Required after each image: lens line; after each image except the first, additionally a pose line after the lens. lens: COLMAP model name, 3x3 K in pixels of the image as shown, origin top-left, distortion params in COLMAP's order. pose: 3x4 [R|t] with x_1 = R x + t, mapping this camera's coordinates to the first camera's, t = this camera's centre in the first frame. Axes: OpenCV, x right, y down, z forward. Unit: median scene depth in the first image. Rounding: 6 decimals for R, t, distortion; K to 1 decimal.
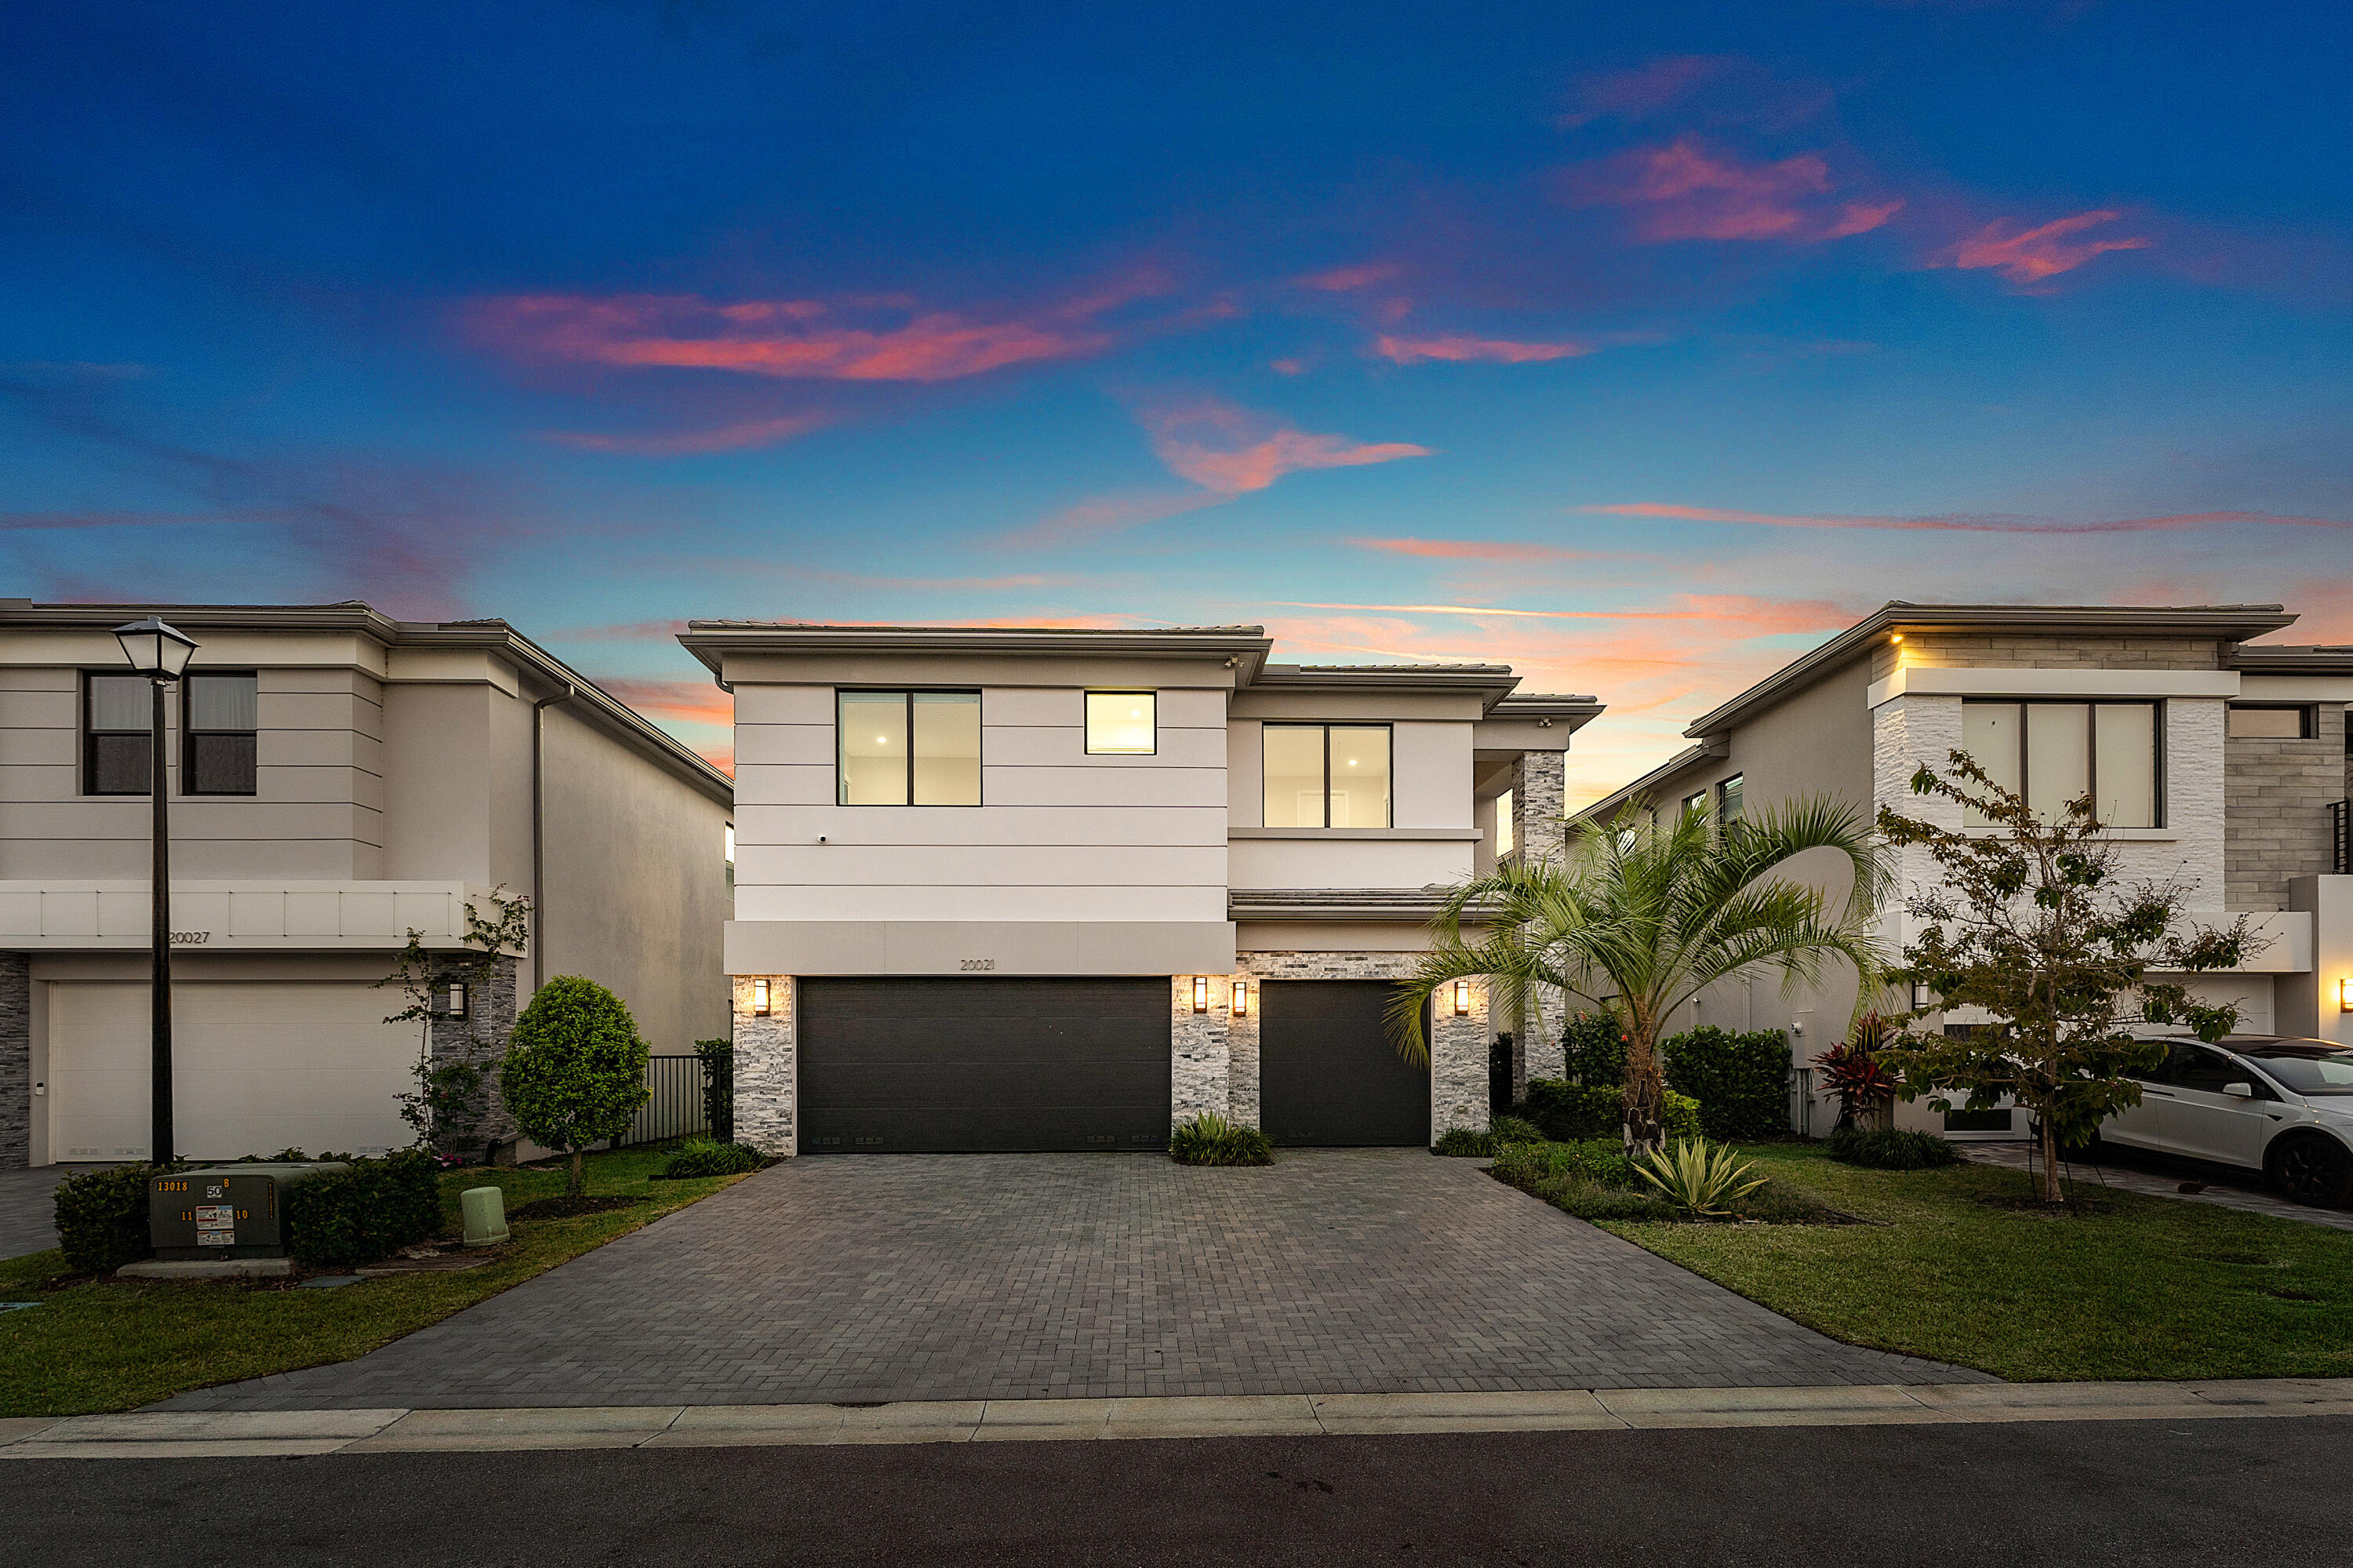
lens RADIAL K [[1033.6, 0, 1172.3], [0, 1033.6, 808.6], [0, 0, 1]] dist [0.000955, 0.000234]
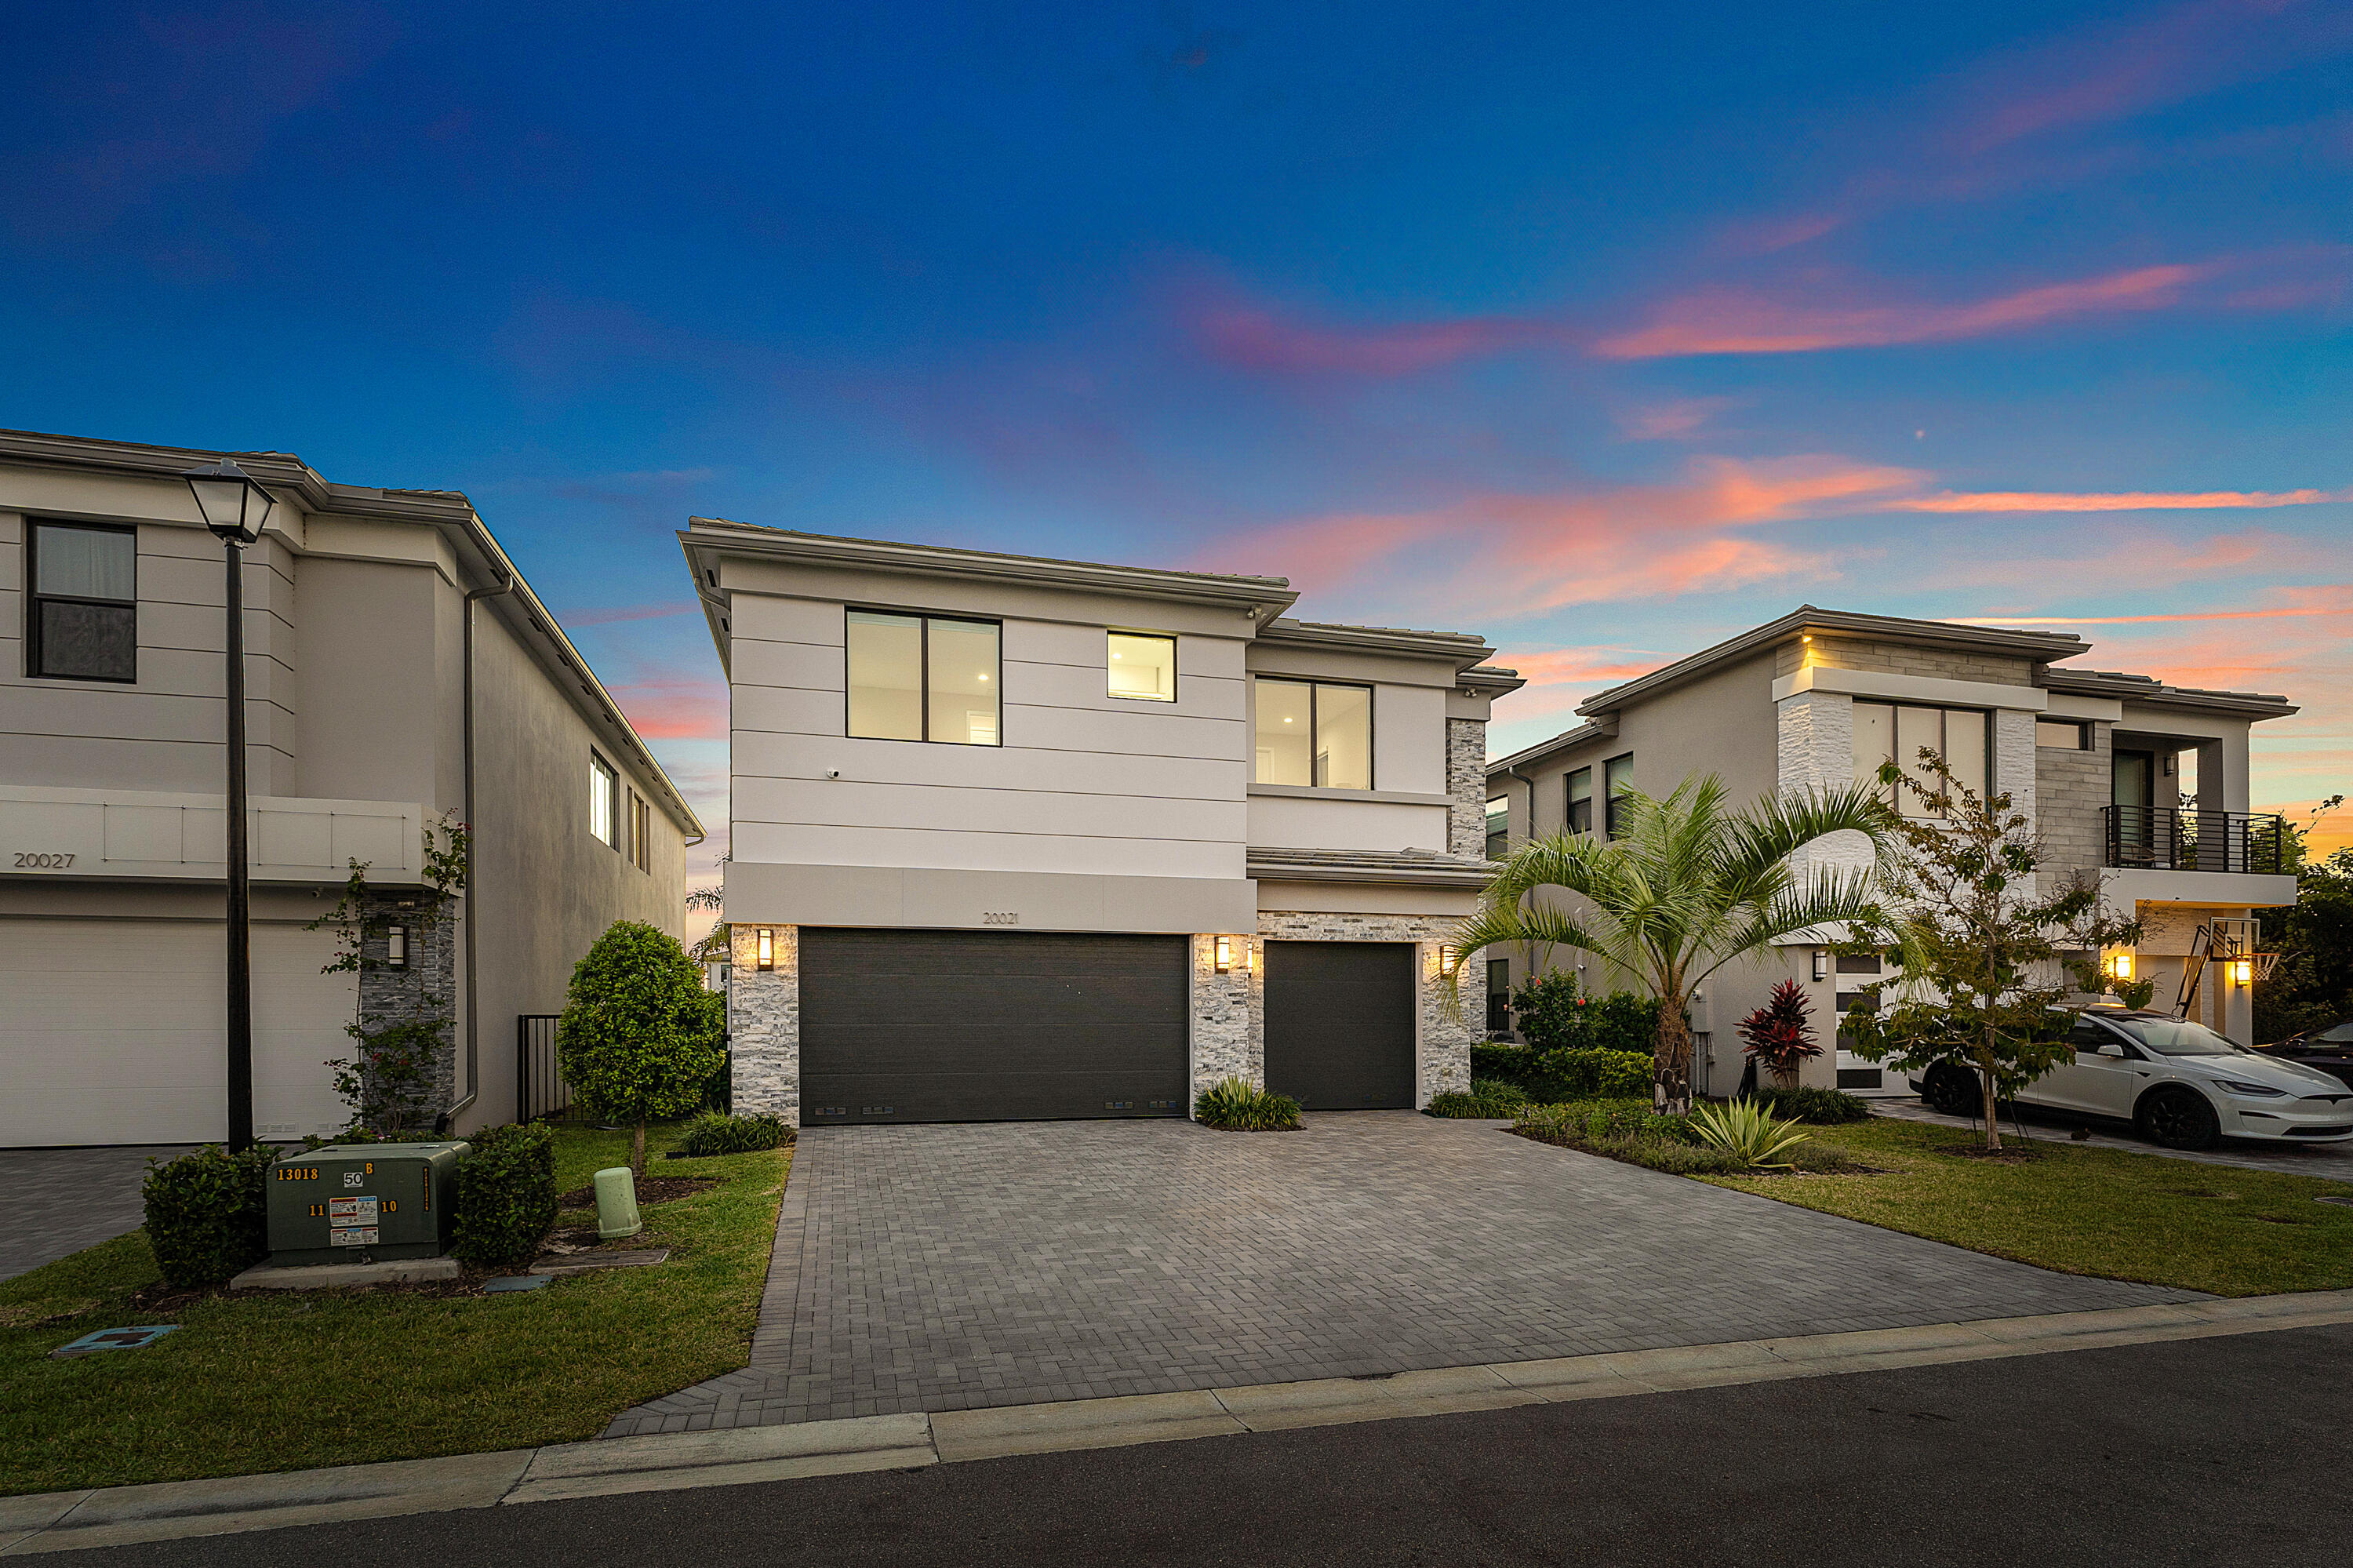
lens RADIAL K [[1089.4, 0, 1180.4], [0, 1089.4, 756.7], [0, 0, 1]] dist [0.001560, 0.000035]
pose [[0.976481, 0.054392, 0.208631, -0.233972], [-0.054190, 0.998508, -0.006685, 0.004556], [-0.208684, -0.004778, 0.977971, 0.013855]]
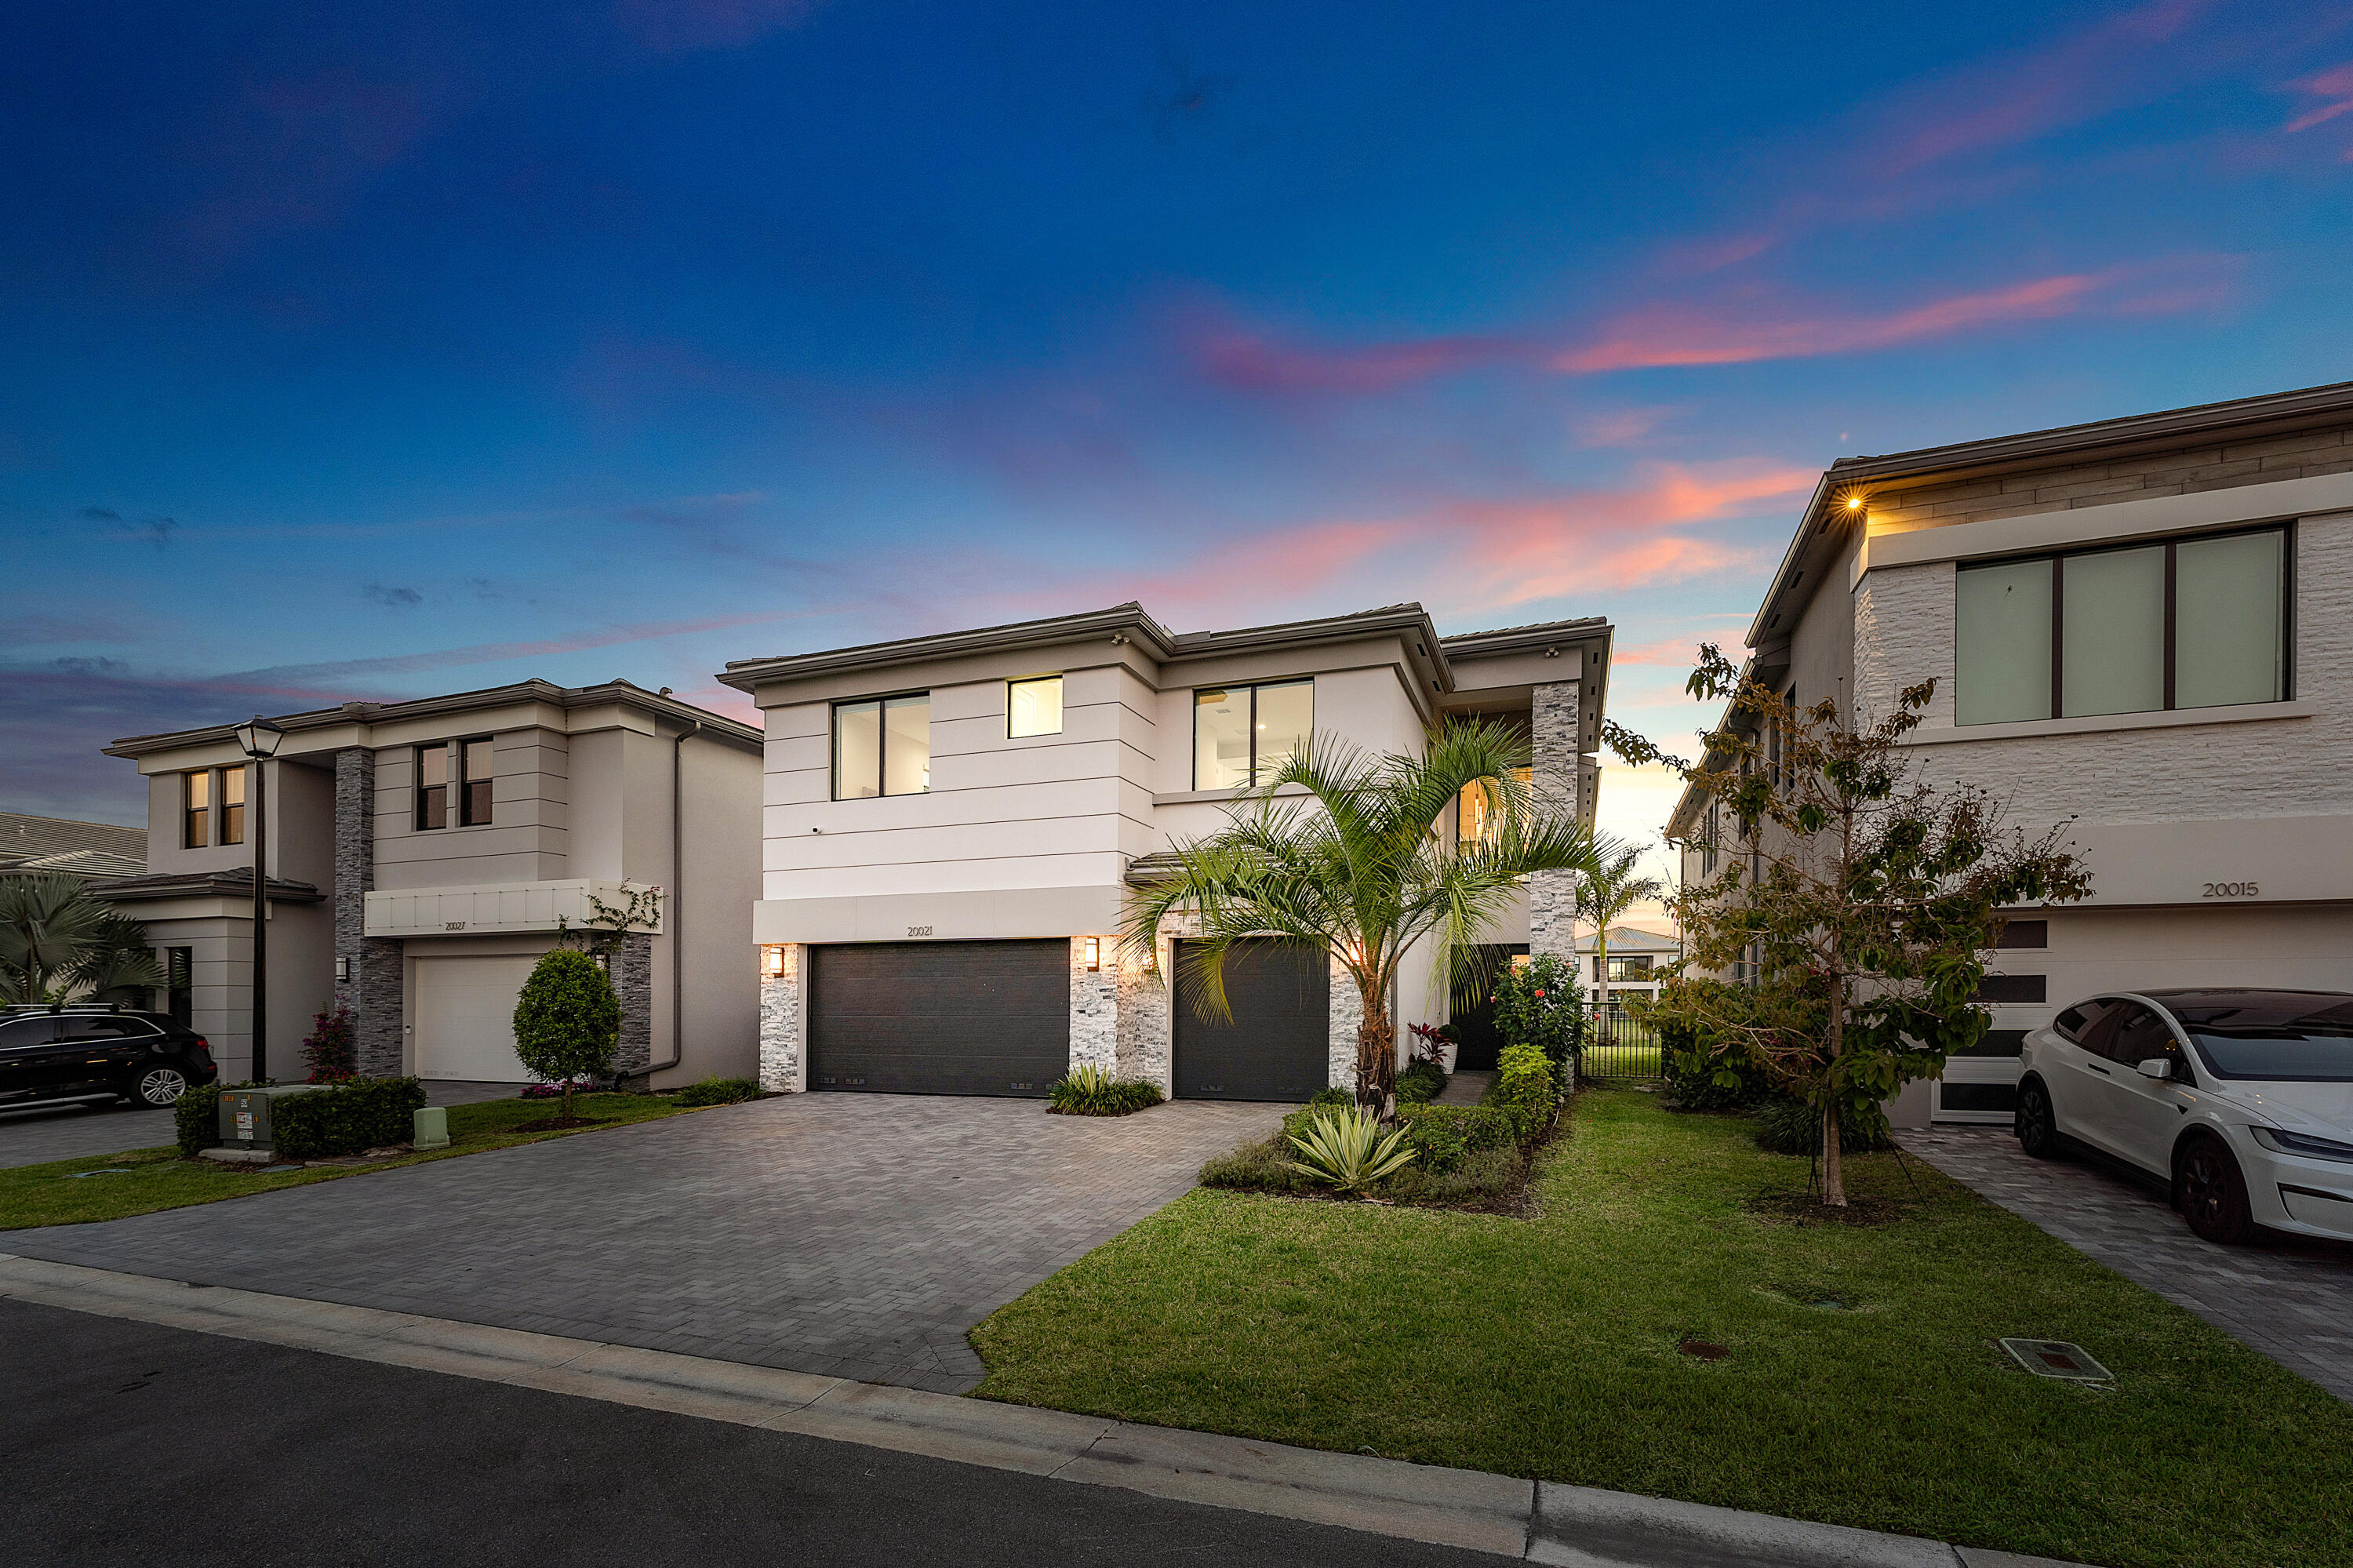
lens RADIAL K [[954.1, 0, 1176.5], [0, 954.1, 784.0], [0, 0, 1]] dist [0.002603, 0.000430]
pose [[0.933679, -0.078279, -0.349451, 0.465854], [0.080808, 0.996702, -0.007358, 0.018728], [0.348875, -0.021368, 0.936926, 0.108553]]
